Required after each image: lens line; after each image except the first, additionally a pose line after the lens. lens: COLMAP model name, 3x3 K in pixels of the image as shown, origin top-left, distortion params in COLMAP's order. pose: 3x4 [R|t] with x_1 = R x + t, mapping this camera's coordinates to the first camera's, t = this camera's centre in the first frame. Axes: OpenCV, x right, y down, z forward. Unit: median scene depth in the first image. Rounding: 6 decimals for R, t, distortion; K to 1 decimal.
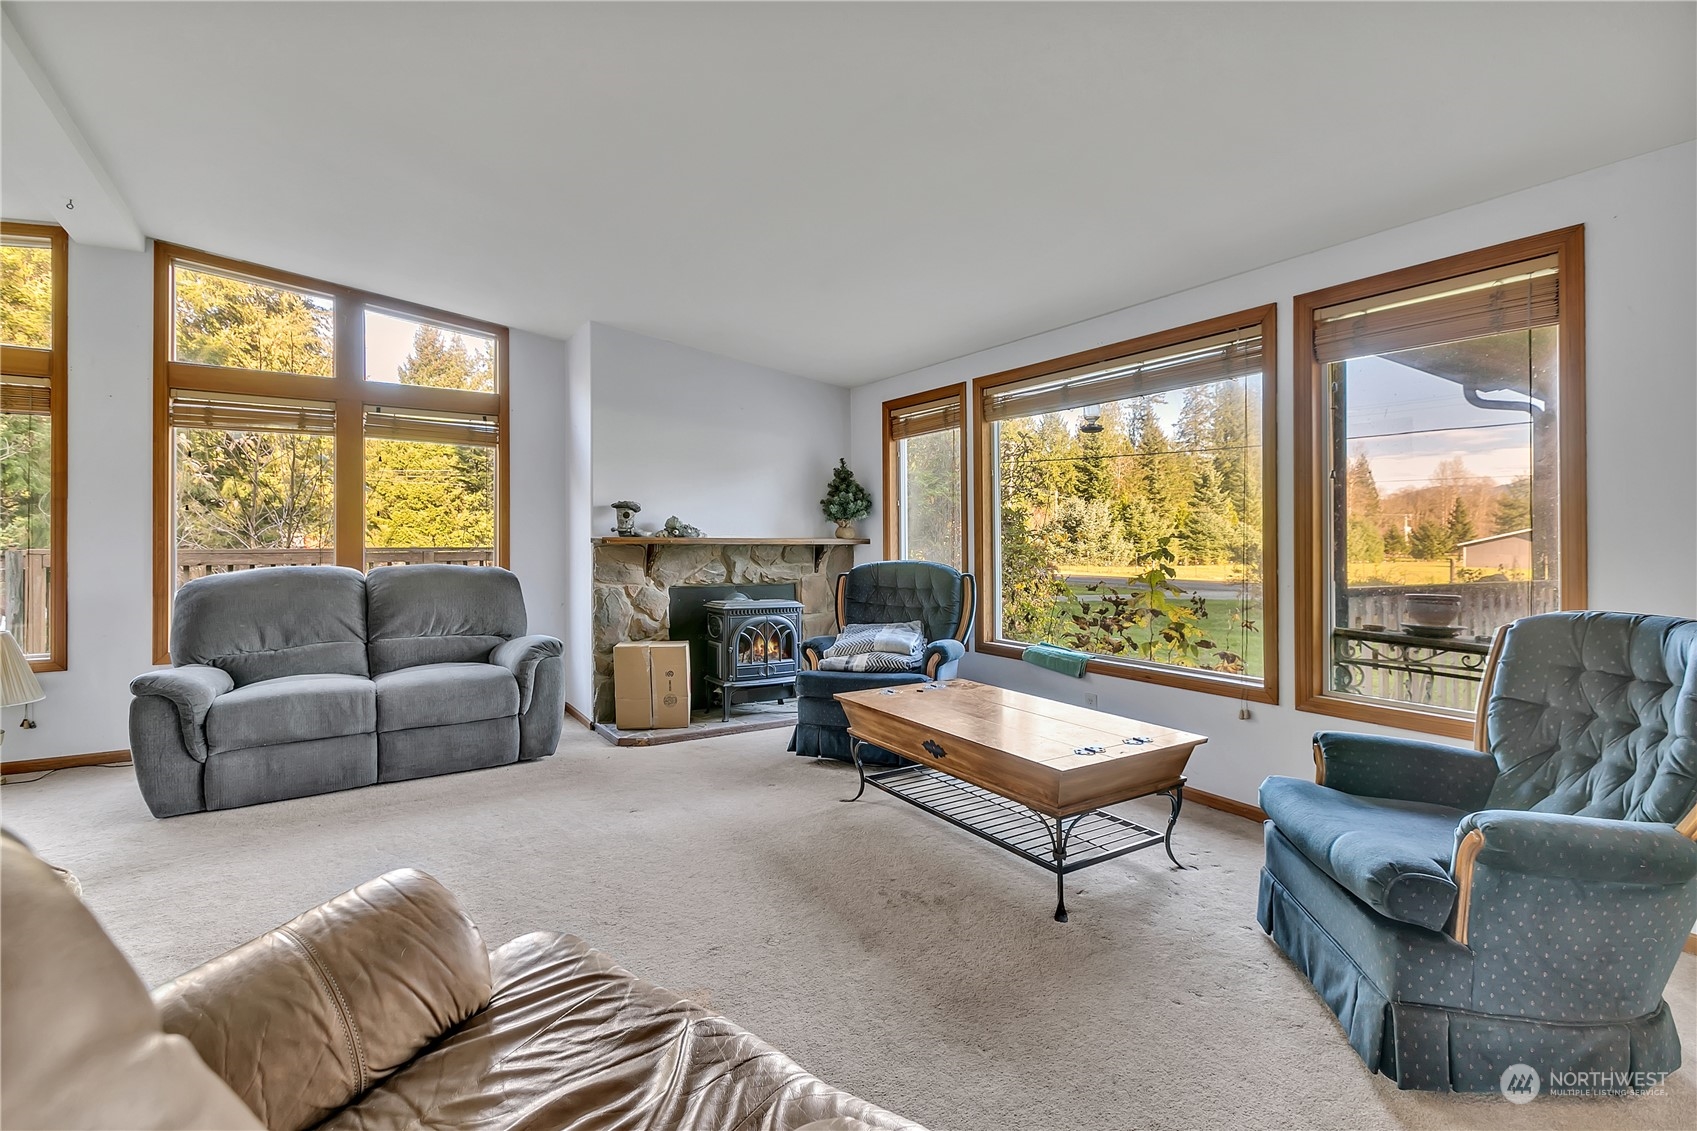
lens RADIAL K [[776.6, 0, 840.5], [0, 776.6, 542.0], [0, 0, 1]] dist [0.000869, -0.000074]
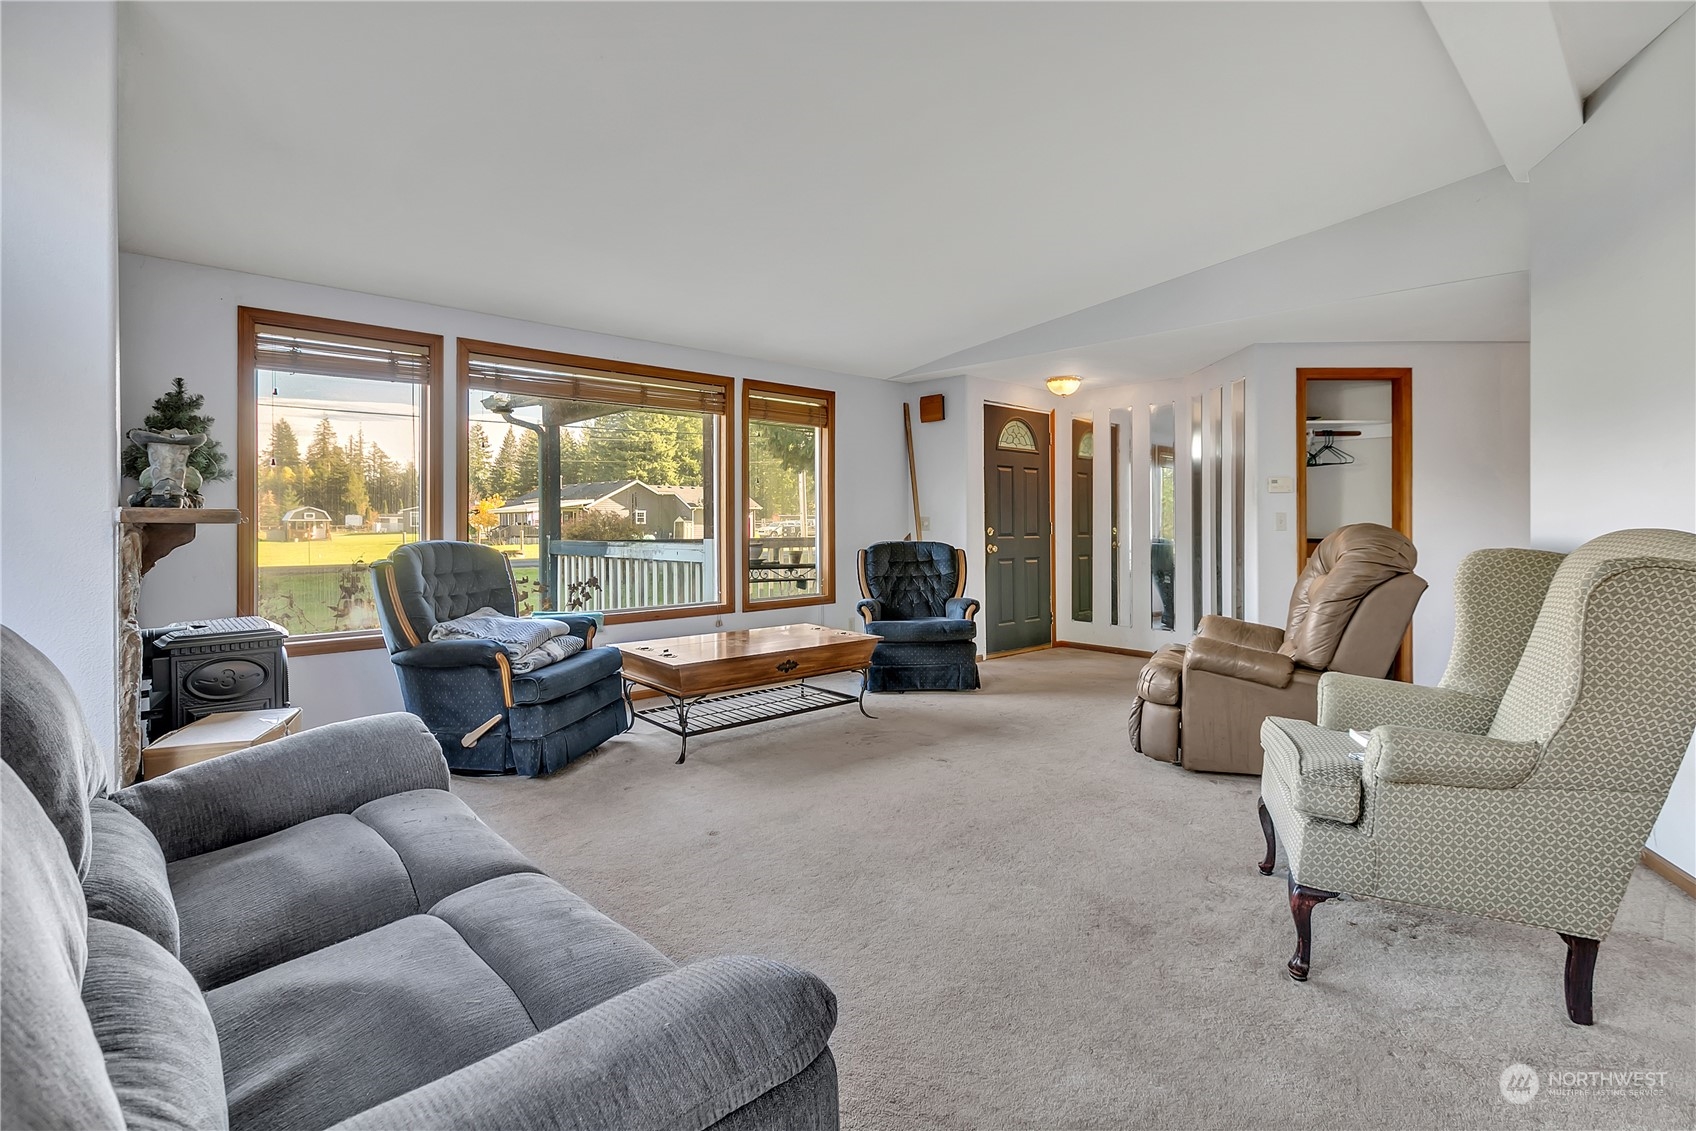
lens RADIAL K [[787.8, 0, 851.8], [0, 787.8, 531.6], [0, 0, 1]] dist [-0.002336, -0.000339]
pose [[-0.167207, -0.018590, 0.985746, -0.793266], [-0.000271, 0.999823, 0.018809, -0.001369], [-0.985922, 0.002878, -0.167183, 0.685097]]
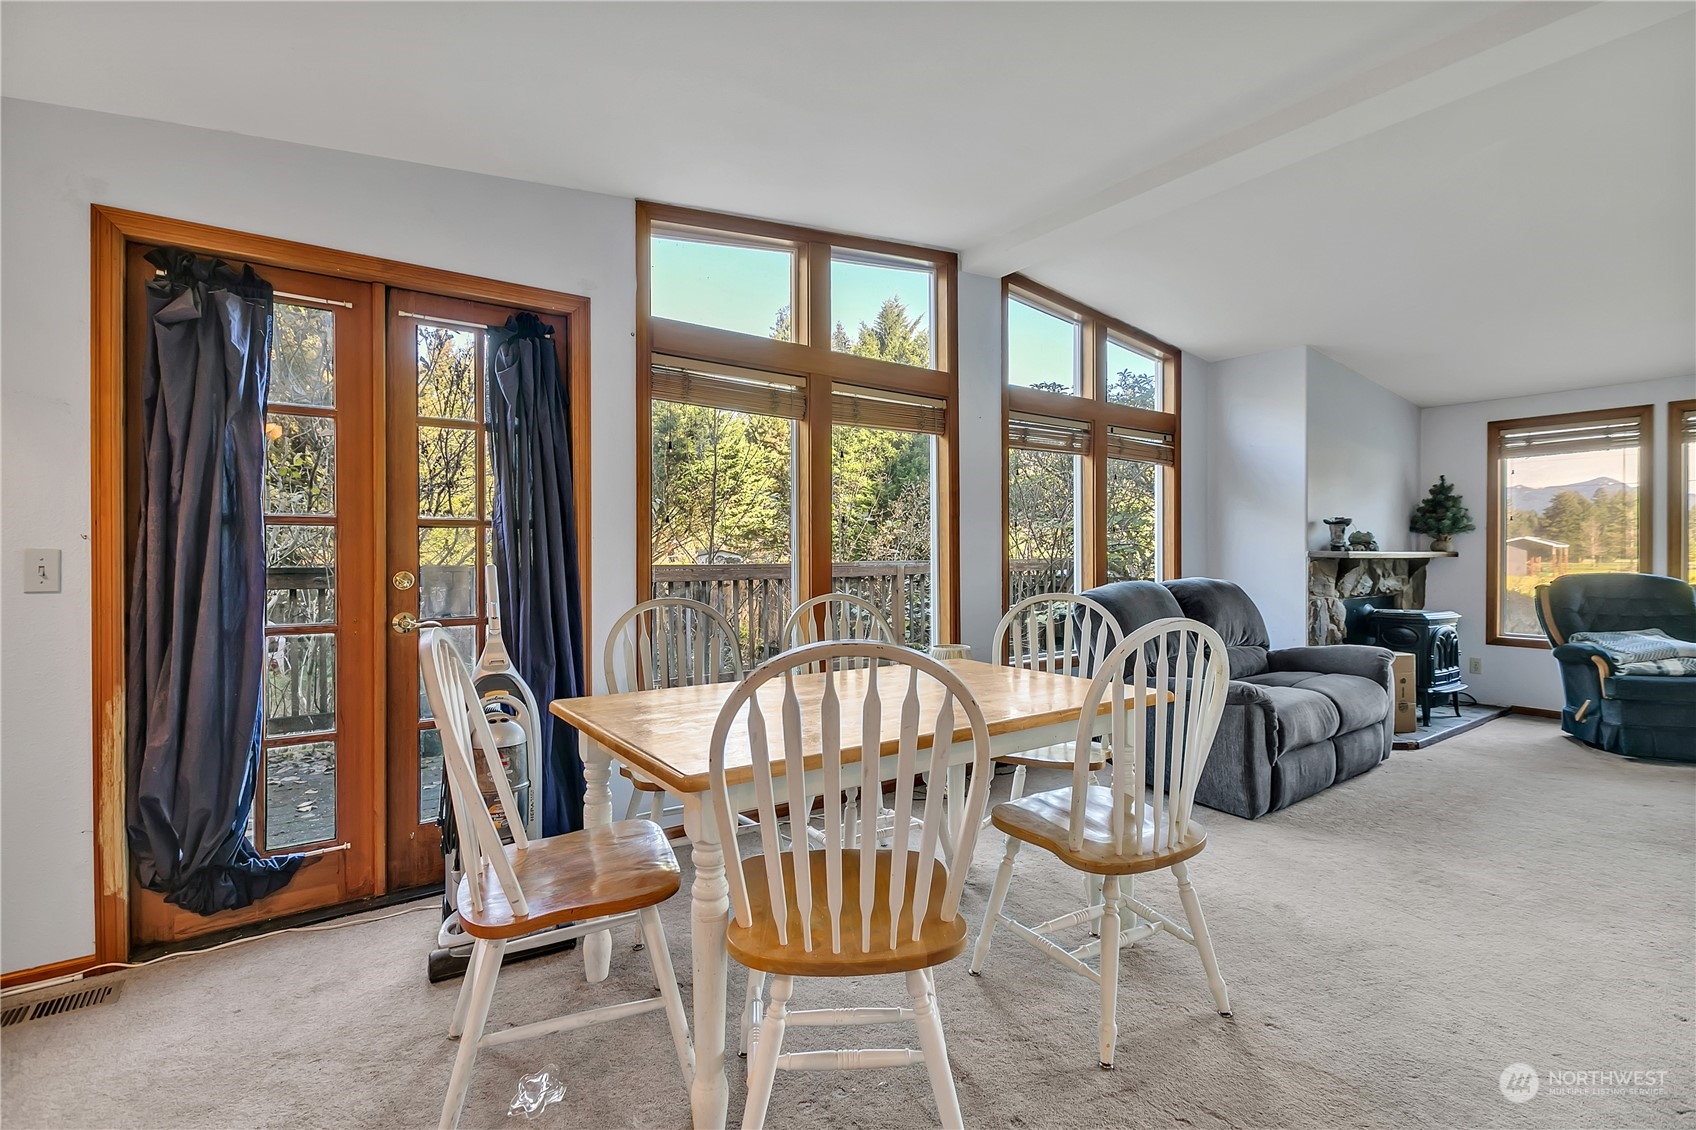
lens RADIAL K [[811.9, 0, 862.0], [0, 811.9, 562.8], [0, 0, 1]] dist [0.009831, -0.000343]
pose [[0.997538, -0.005633, 0.069905, -0.996782], [0.004921, 0.999934, 0.010346, -0.005332], [-0.069959, -0.009977, 0.997500, -0.055678]]
